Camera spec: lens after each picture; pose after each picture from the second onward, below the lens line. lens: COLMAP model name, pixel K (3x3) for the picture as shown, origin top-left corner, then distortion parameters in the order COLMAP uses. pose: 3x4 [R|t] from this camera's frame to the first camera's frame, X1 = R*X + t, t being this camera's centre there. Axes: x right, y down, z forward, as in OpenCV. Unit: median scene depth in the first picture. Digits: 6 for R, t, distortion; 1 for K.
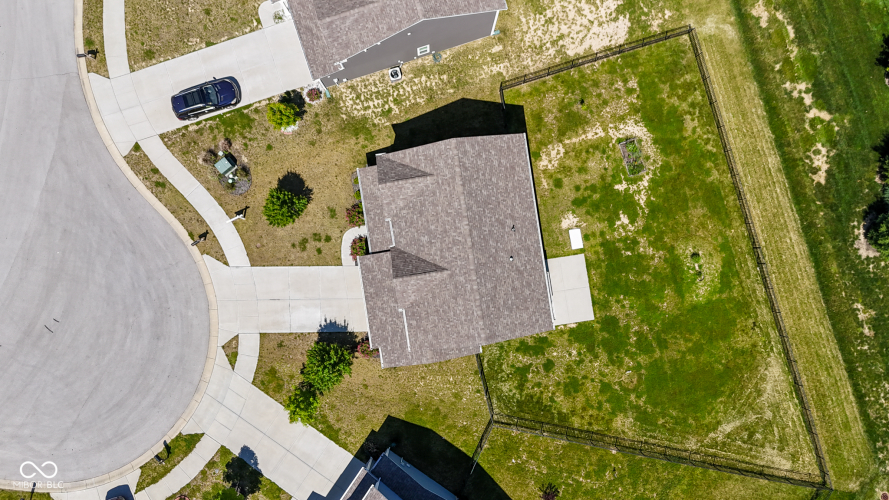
lens RADIAL K [[643.6, 0, 444.5], [0, 643.6, 250.0], [0, 0, 1]] dist [0.037101, -0.001799]
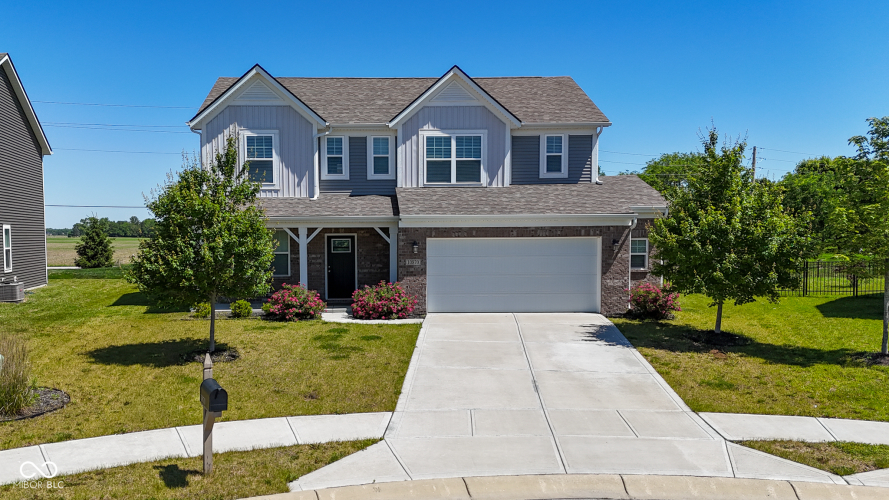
lens RADIAL K [[745.8, 0, 380.5], [0, 745.8, 294.6], [0, 0, 1]] dist [0.014047, 0.003140]
pose [[0.132129, -0.099924, 0.986183, -0.551416], [0.991226, 0.017042, -0.131078, 0.054232], [-0.003708, 0.994849, 0.101299, 0.935673]]
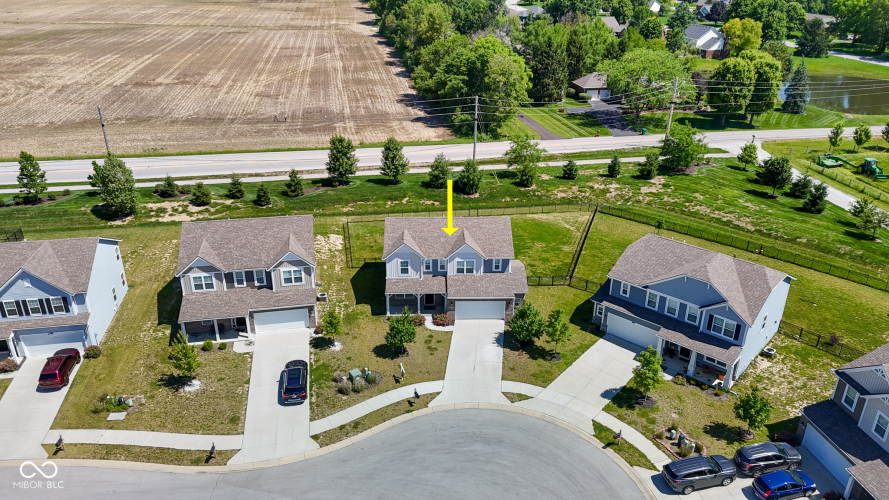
lens RADIAL K [[643.6, 0, 444.5], [0, 643.6, 250.0], [0, 0, 1]] dist [0.037101, -0.001799]
pose [[0.129365, -0.436249, 0.890478, -1.234554], [0.991482, 0.070602, -0.109450, 0.137257], [-0.015121, 0.897052, 0.441666, 0.277576]]
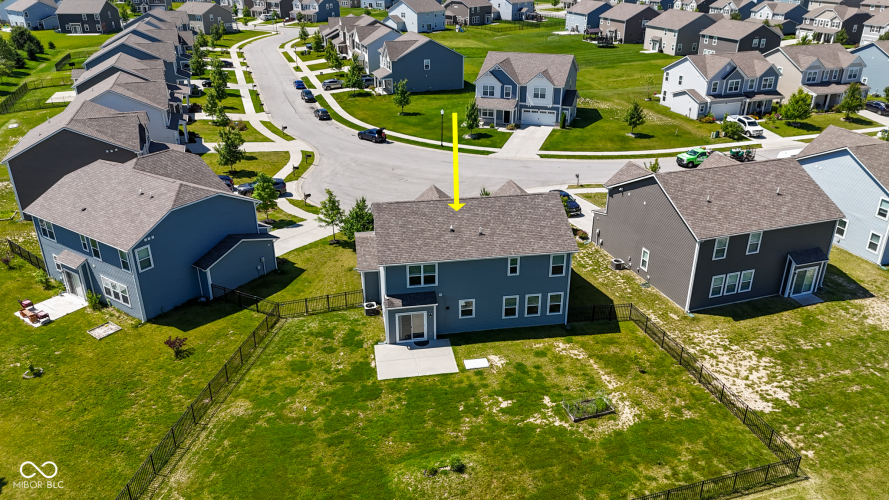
lens RADIAL K [[654.0, 0, 444.5], [0, 654.0, 250.0], [0, 0, 1]] dist [0.020518, -0.005464]
pose [[0.009223, 0.404909, -0.914311, 0.911729], [-0.999787, 0.020635, -0.000947, 0.021685], [0.018483, 0.914124, 0.405013, 0.518635]]
